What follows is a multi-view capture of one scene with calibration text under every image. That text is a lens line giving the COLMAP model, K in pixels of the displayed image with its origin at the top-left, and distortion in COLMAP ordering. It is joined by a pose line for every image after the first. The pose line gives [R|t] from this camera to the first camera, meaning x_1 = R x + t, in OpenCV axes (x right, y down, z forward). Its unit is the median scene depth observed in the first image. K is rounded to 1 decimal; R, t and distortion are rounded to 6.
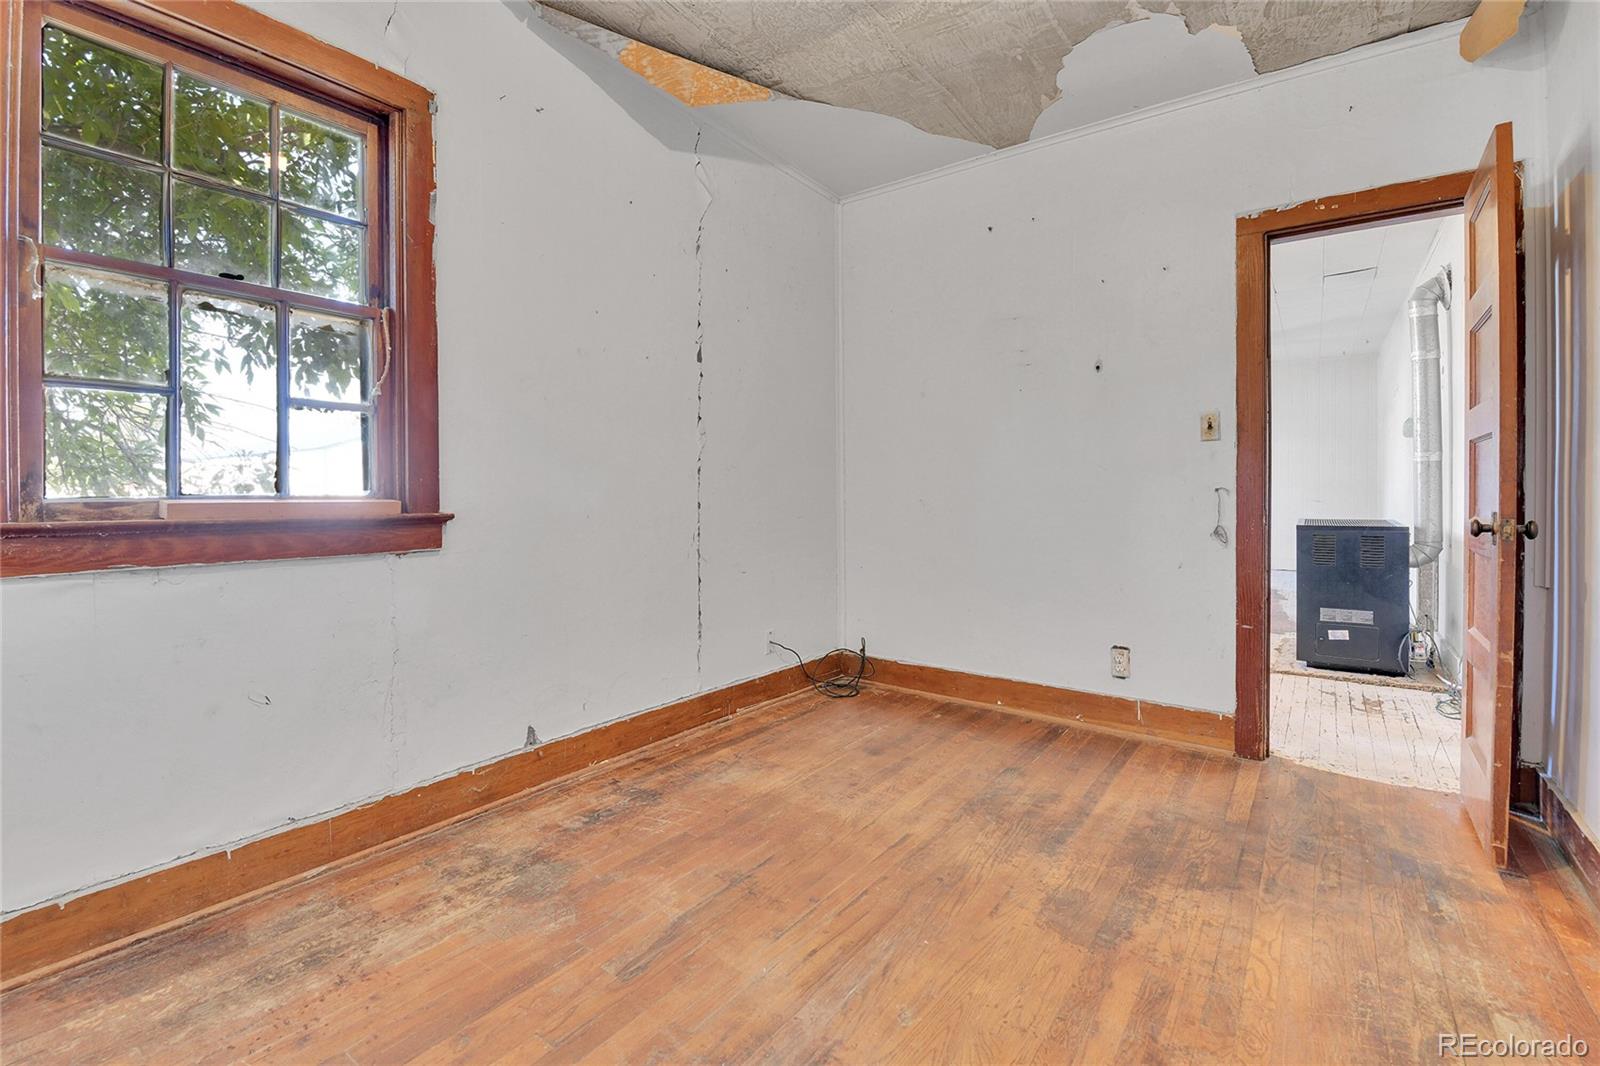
lens RADIAL K [[701.9, 0, 793.6], [0, 701.9, 499.7], [0, 0, 1]] dist [0.000255, -0.009612]
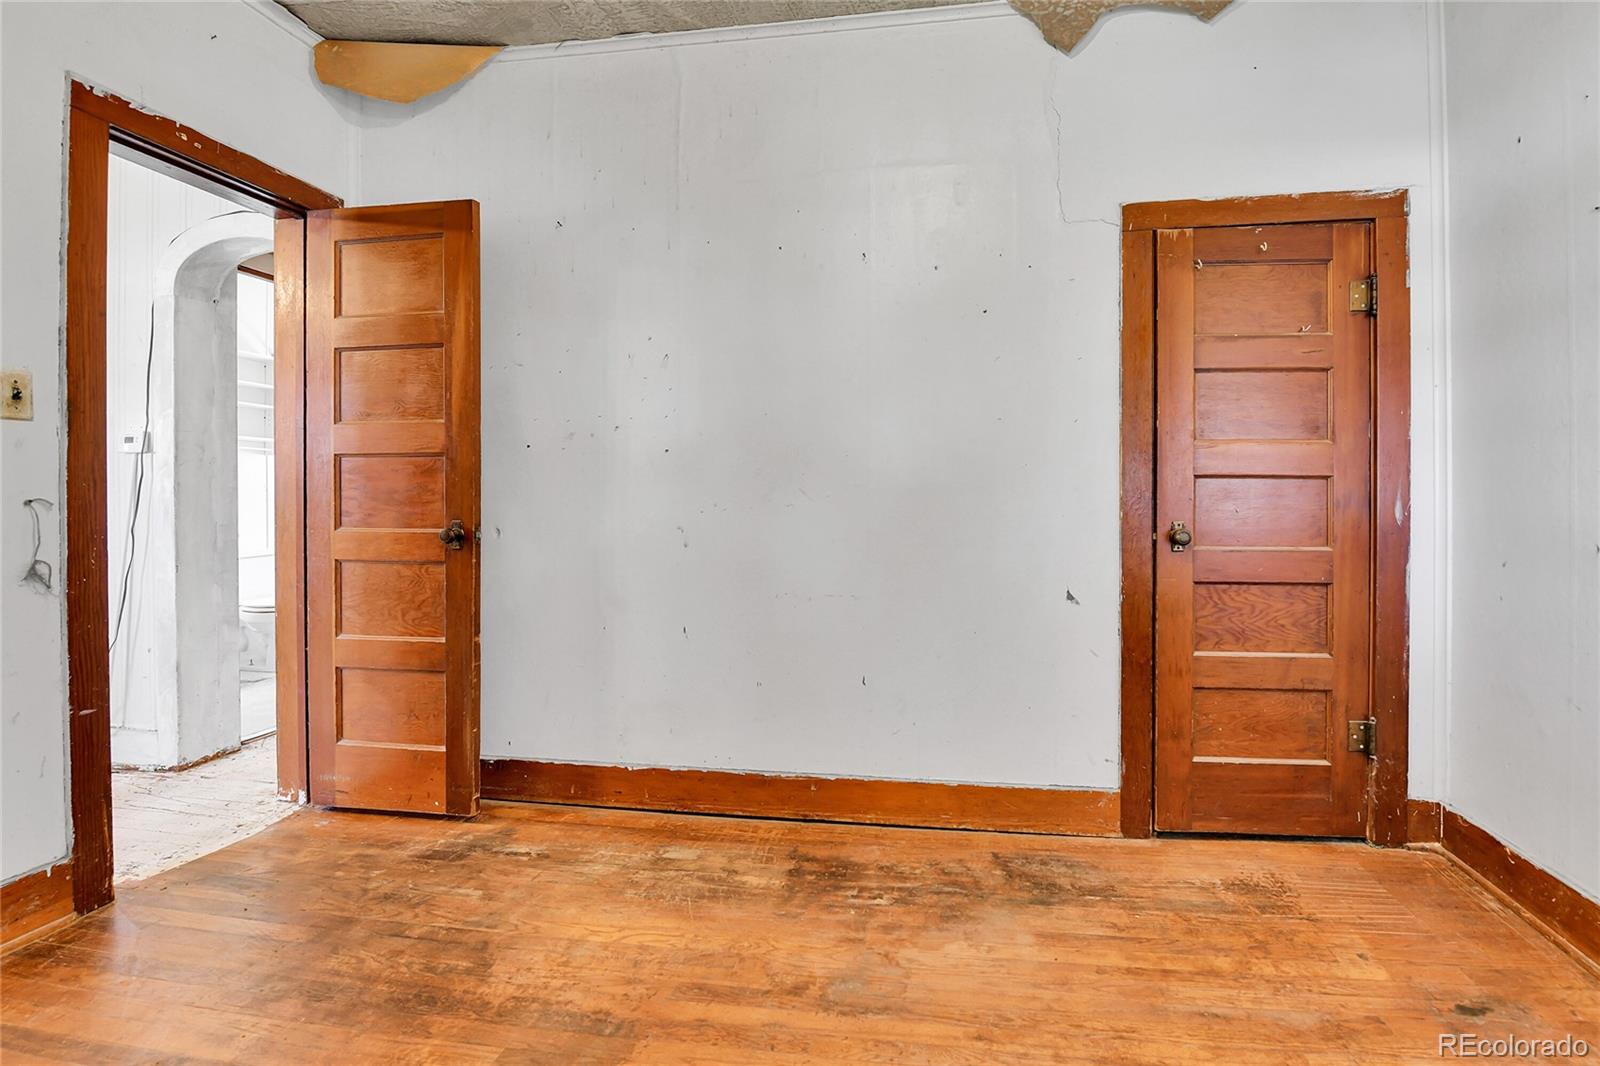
lens RADIAL K [[727.0, 0, 861.0], [0, 727.0, 502.2], [0, 0, 1]] dist [-0.000362, -0.011579]
pose [[-0.475637, -0.002807, 0.879637, -0.346718], [0.010690, 0.999903, 0.008971, -0.015692], [-0.879577, 0.013671, -0.475561, 0.838690]]
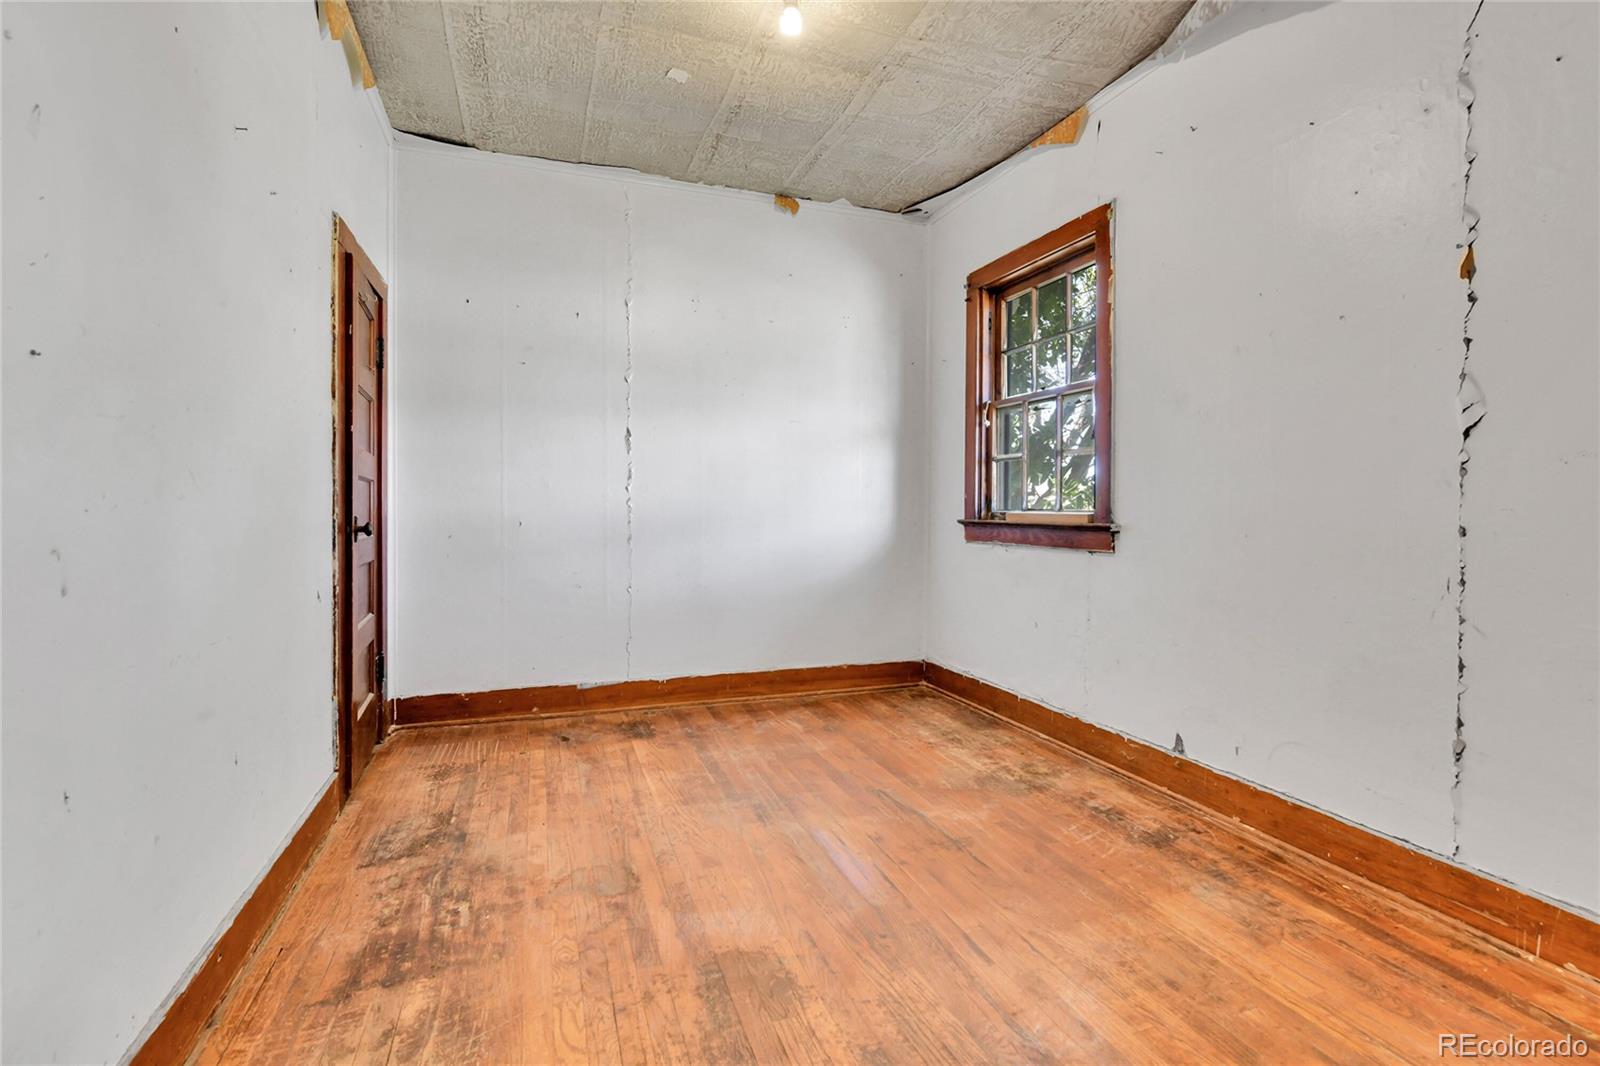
lens RADIAL K [[714.7, 0, 796.0], [0, 714.7, 512.9], [0, 0, 1]] dist [0.002233, -0.010073]
pose [[-0.548653, 0.000754, -0.836050, 0.871519], [-0.015359, 0.999822, 0.010981, -0.006012], [0.835909, 0.018865, -0.548544, 1.179813]]
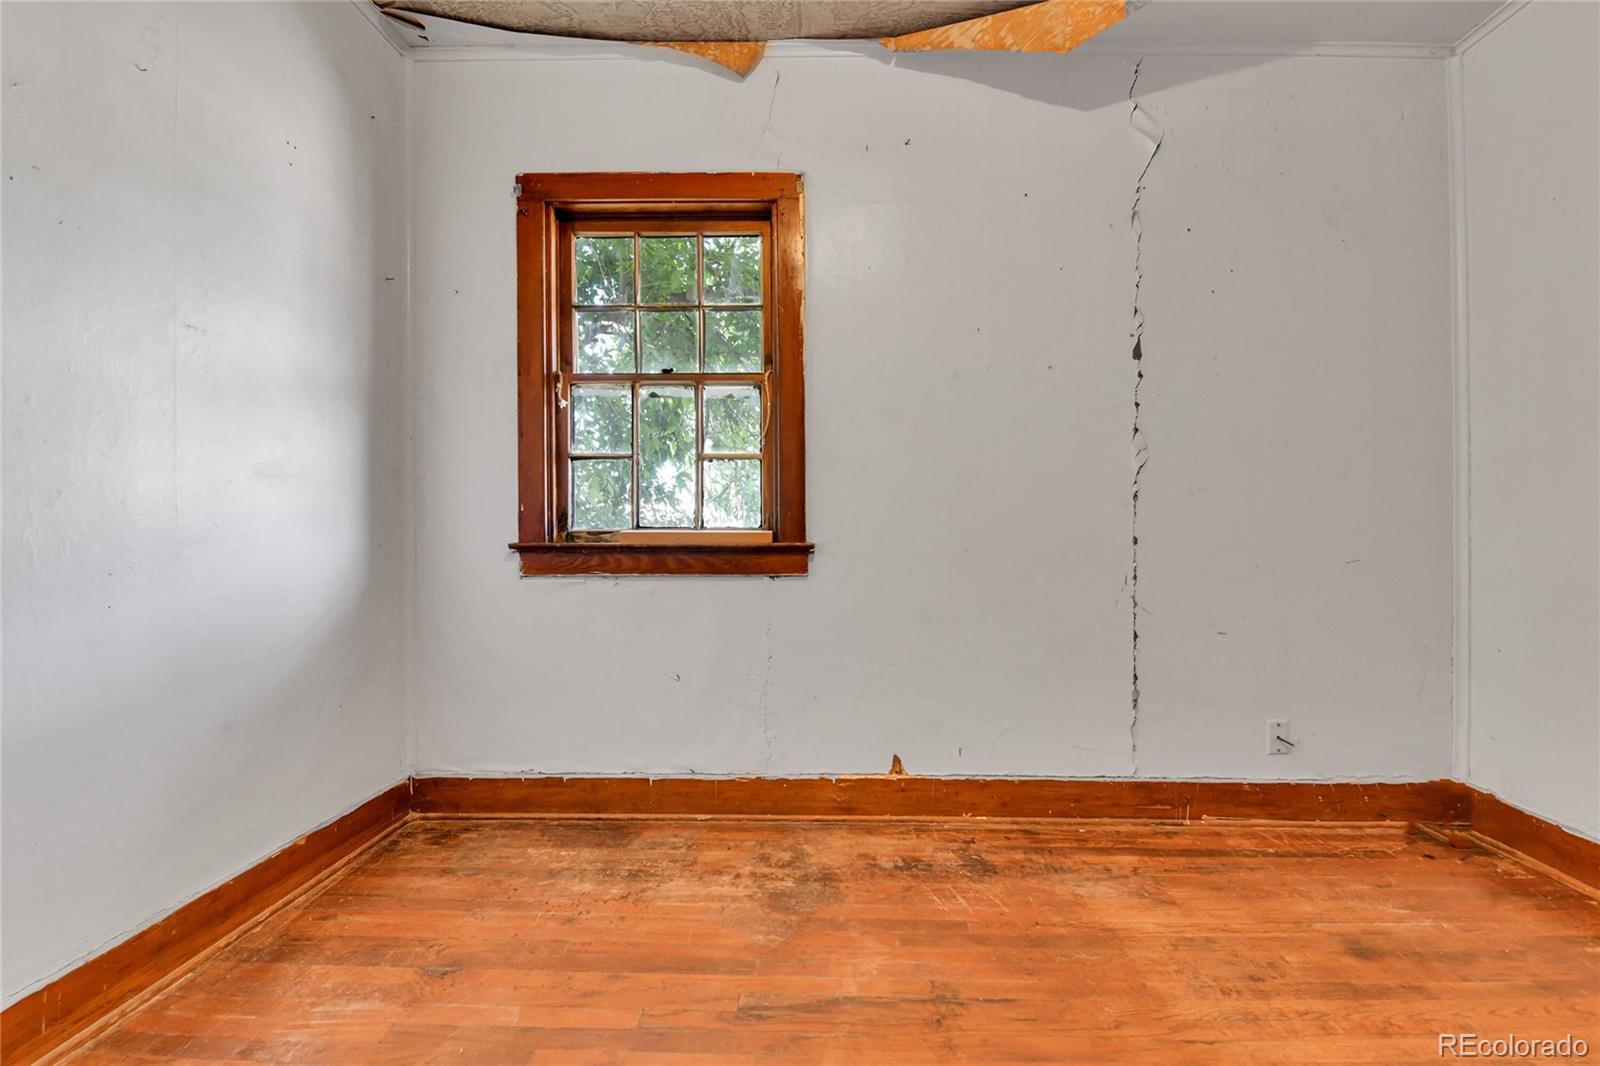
lens RADIAL K [[703.7, 0, 817.8], [0, 703.7, 533.7], [0, 0, 1]] dist [-0.000360, -0.010939]
pose [[0.581532, 0.006054, -0.813501, 0.411858], [-0.006703, 0.999974, 0.002650, 0.001229], [0.813496, 0.003912, 0.581557, 0.338808]]
